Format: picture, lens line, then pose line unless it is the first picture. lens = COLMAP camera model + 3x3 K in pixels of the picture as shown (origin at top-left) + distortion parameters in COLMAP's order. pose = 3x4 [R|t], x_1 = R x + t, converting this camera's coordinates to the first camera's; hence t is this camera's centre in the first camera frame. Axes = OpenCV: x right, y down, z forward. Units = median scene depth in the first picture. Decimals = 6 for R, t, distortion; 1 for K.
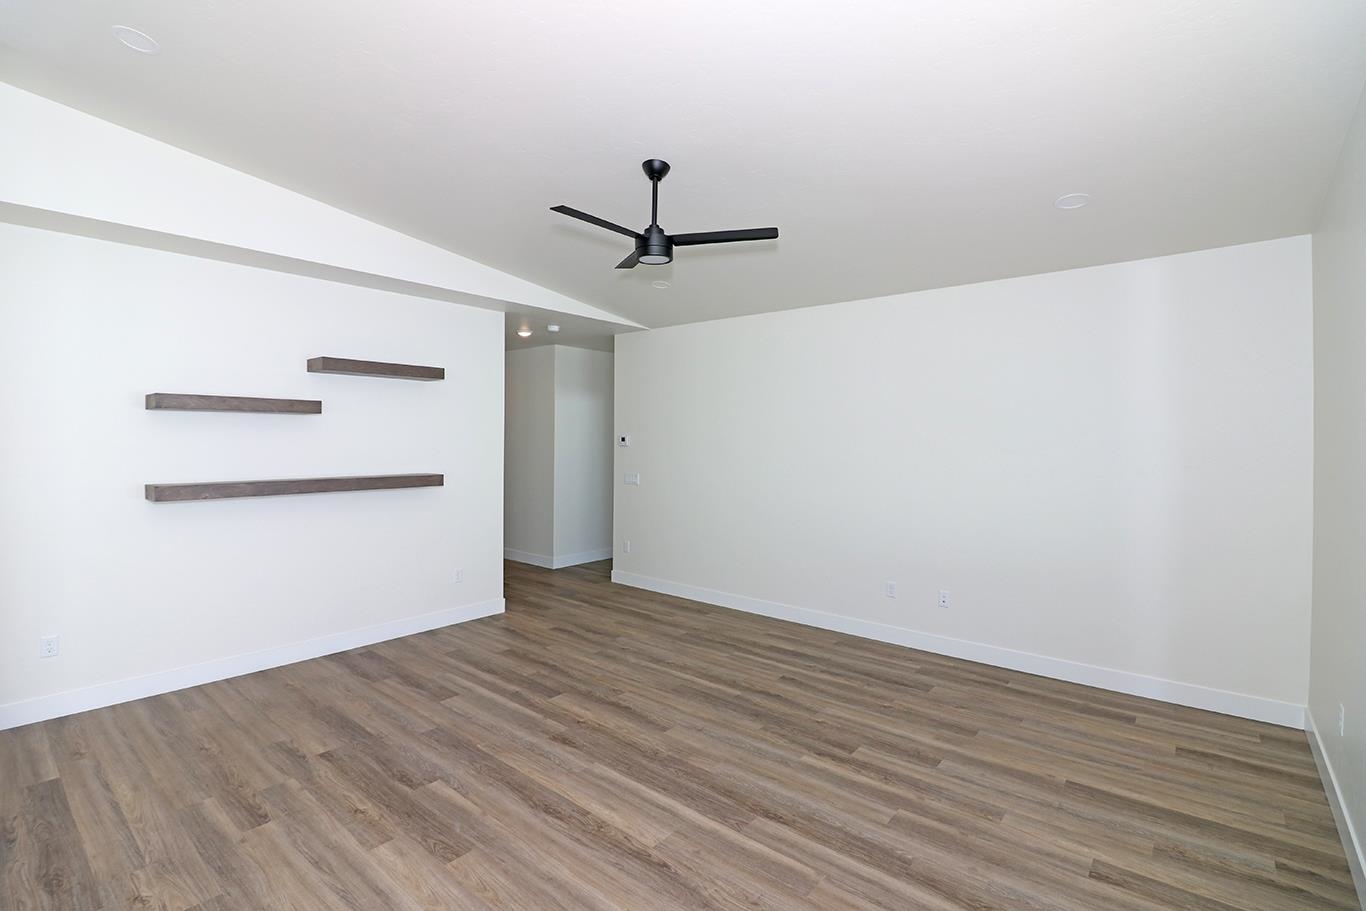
lens RADIAL K [[625.8, 0, 673.4], [0, 625.8, 437.1], [0, 0, 1]] dist [0.000100, -0.012002]
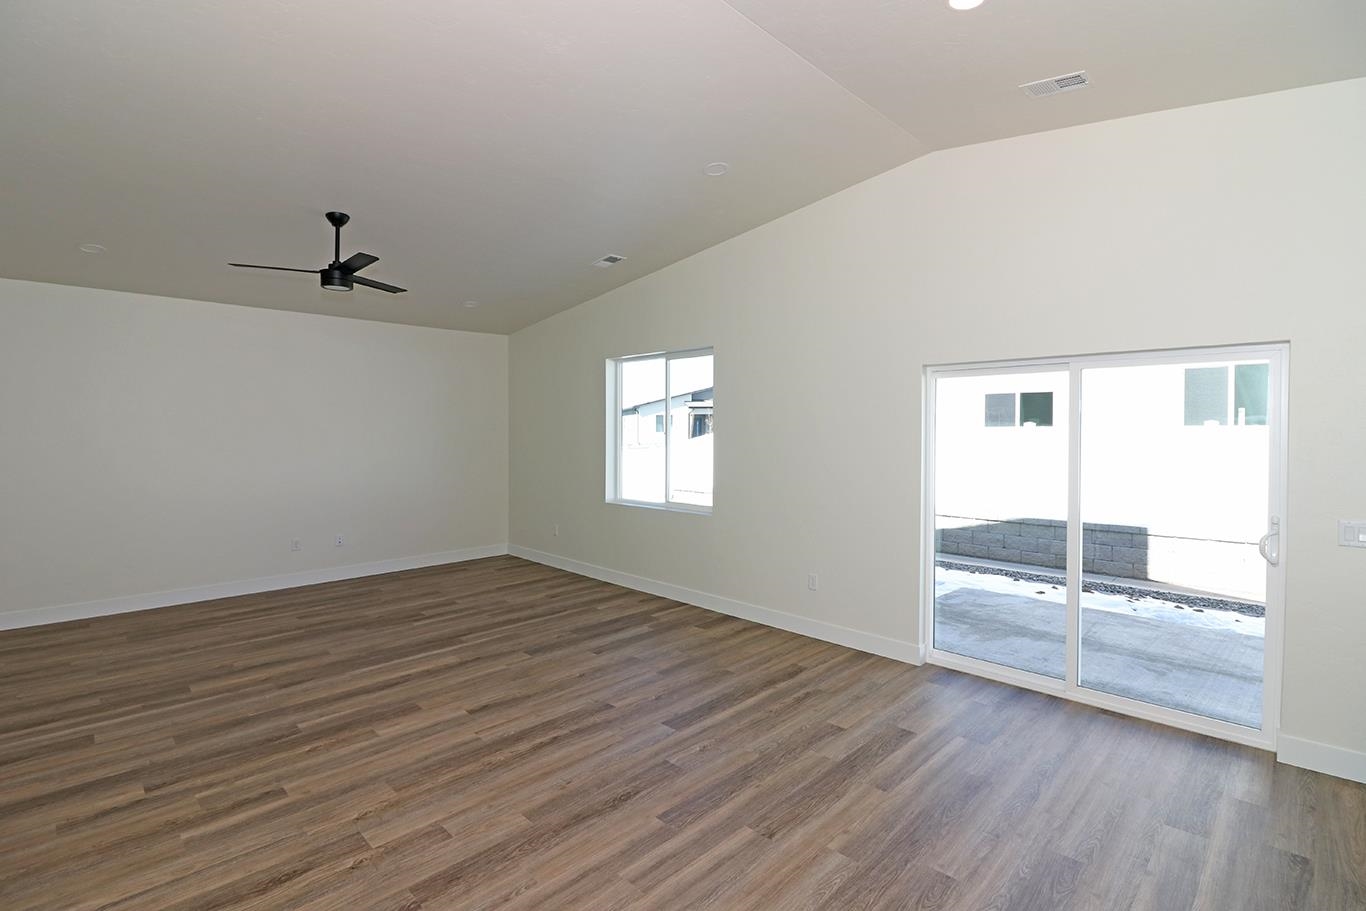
lens RADIAL K [[639.2, 0, 674.9], [0, 639.2, 438.8], [0, 0, 1]] dist [-0.000711, -0.012707]
pose [[0.083952, -0.020729, 0.996254, -1.282237], [-0.003190, 0.999773, 0.021071, -0.001193], [-0.996465, -0.004947, 0.083867, 0.186977]]
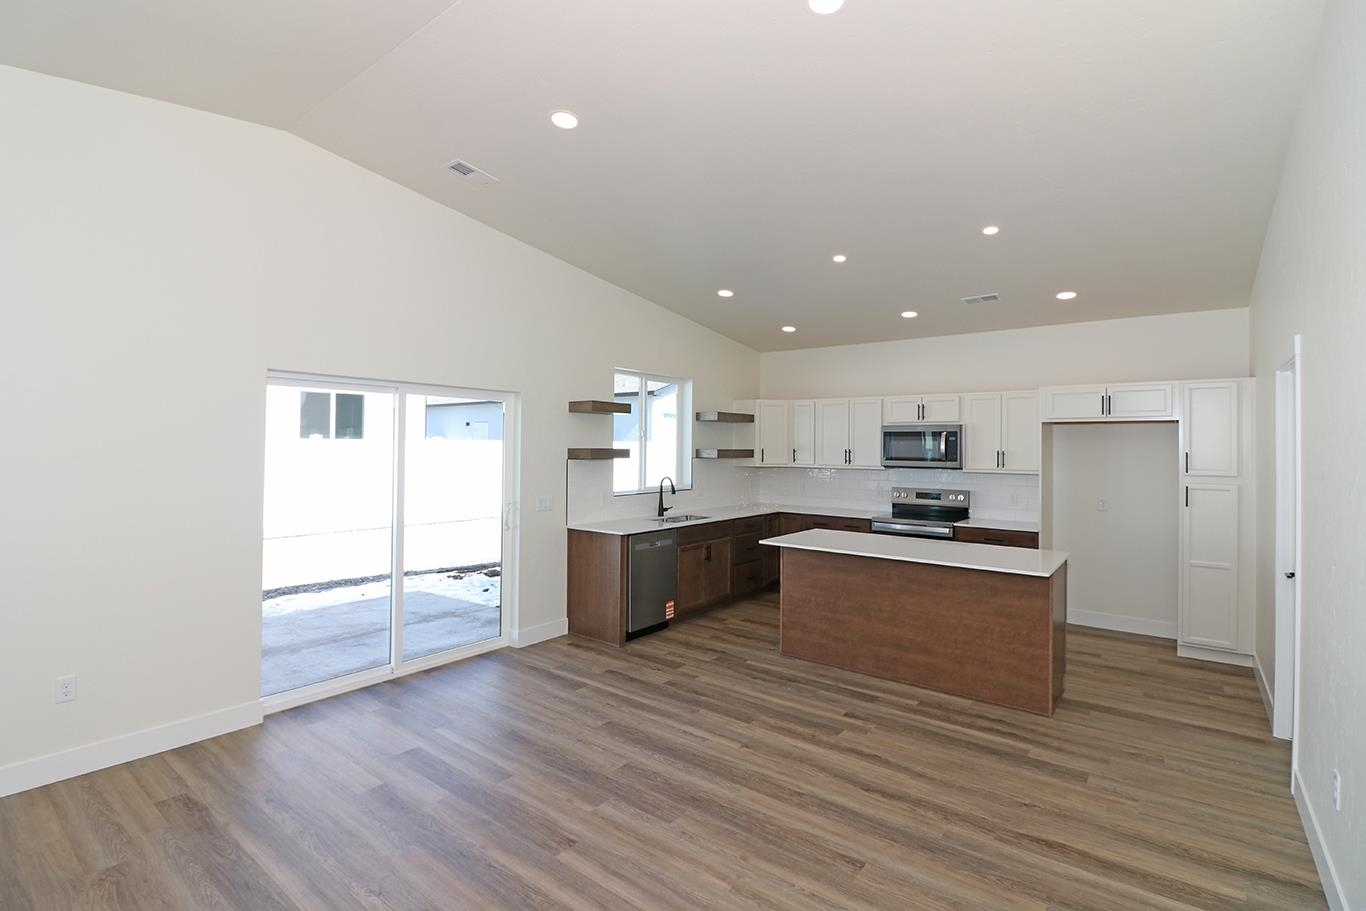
lens RADIAL K [[639.2, 0, 674.9], [0, 639.2, 438.8], [0, 0, 1]] dist [-0.000711, -0.012707]
pose [[-0.999092, -0.017244, -0.038952, -0.627774], [-0.016675, 0.999750, -0.014879, 0.002286], [0.039199, -0.014216, -0.999130, 0.912032]]
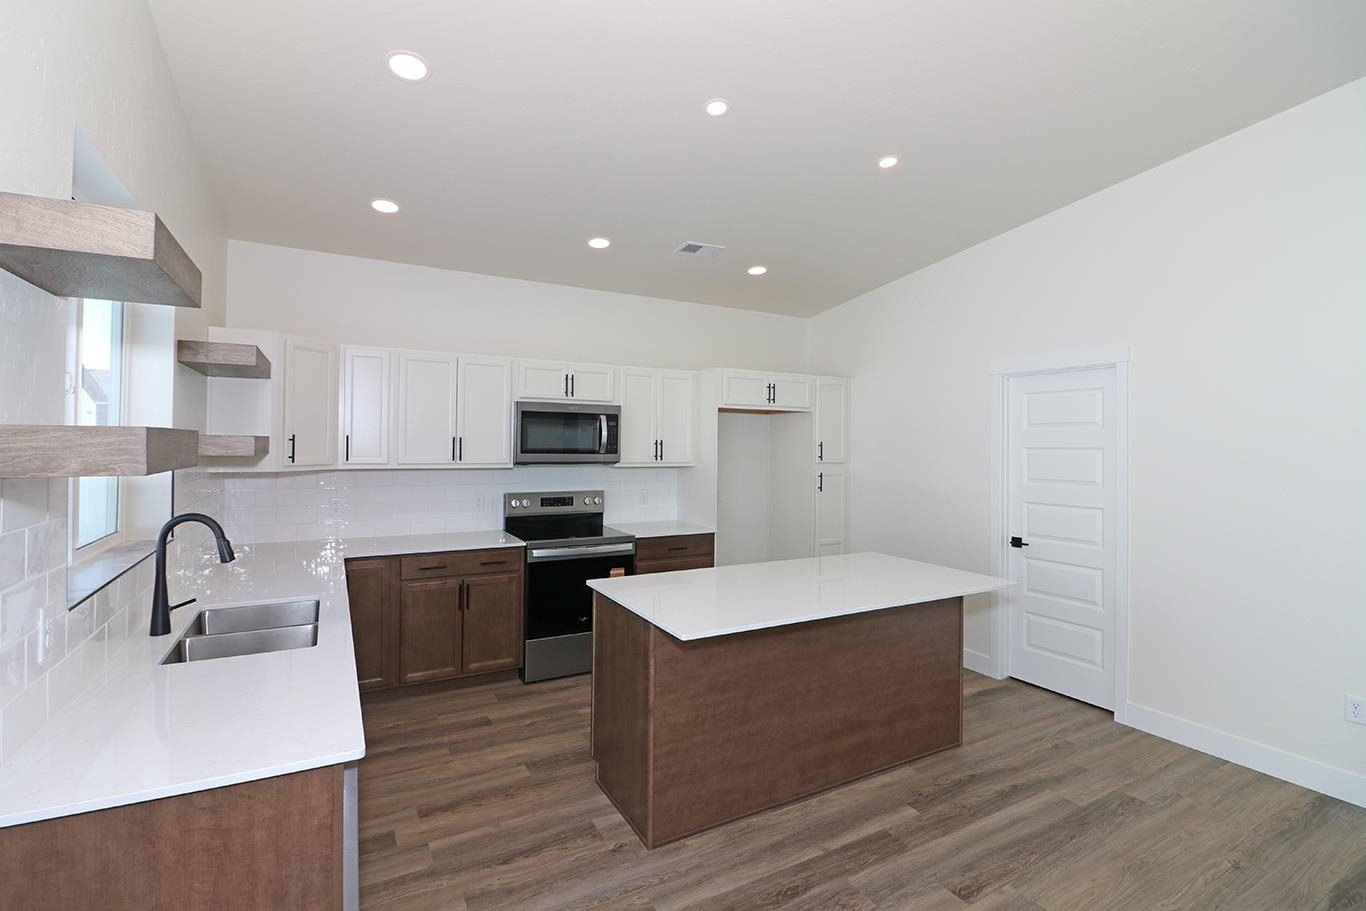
lens RADIAL K [[625.8, 0, 673.4], [0, 625.8, 437.1], [0, 0, 1]] dist [0.000100, -0.012002]
pose [[-0.355440, -0.021548, -0.934451, -0.270649], [-0.012372, 0.999755, -0.018348, 0.013866], [0.934617, 0.005039, -0.355620, -0.274036]]
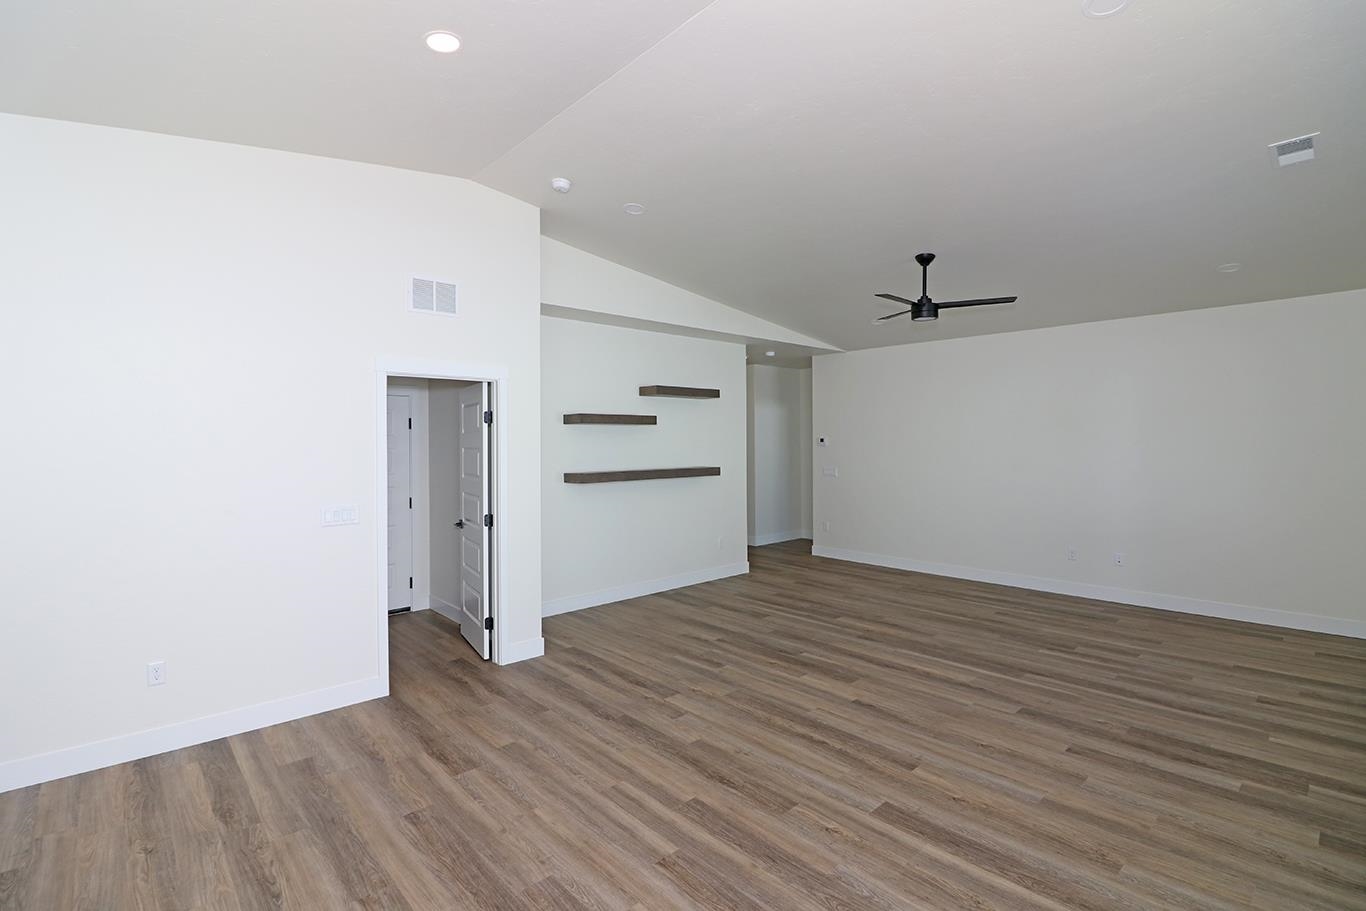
lens RADIAL K [[626.6, 0, 671.6], [0, 626.6, 439.1], [0, 0, 1]] dist [-0.003990, -0.009148]
pose [[0.991056, -0.013283, -0.132782, -0.432093], [0.013192, 0.999912, -0.001560, -0.001593], [0.132791, -0.000206, 0.991144, -0.560037]]
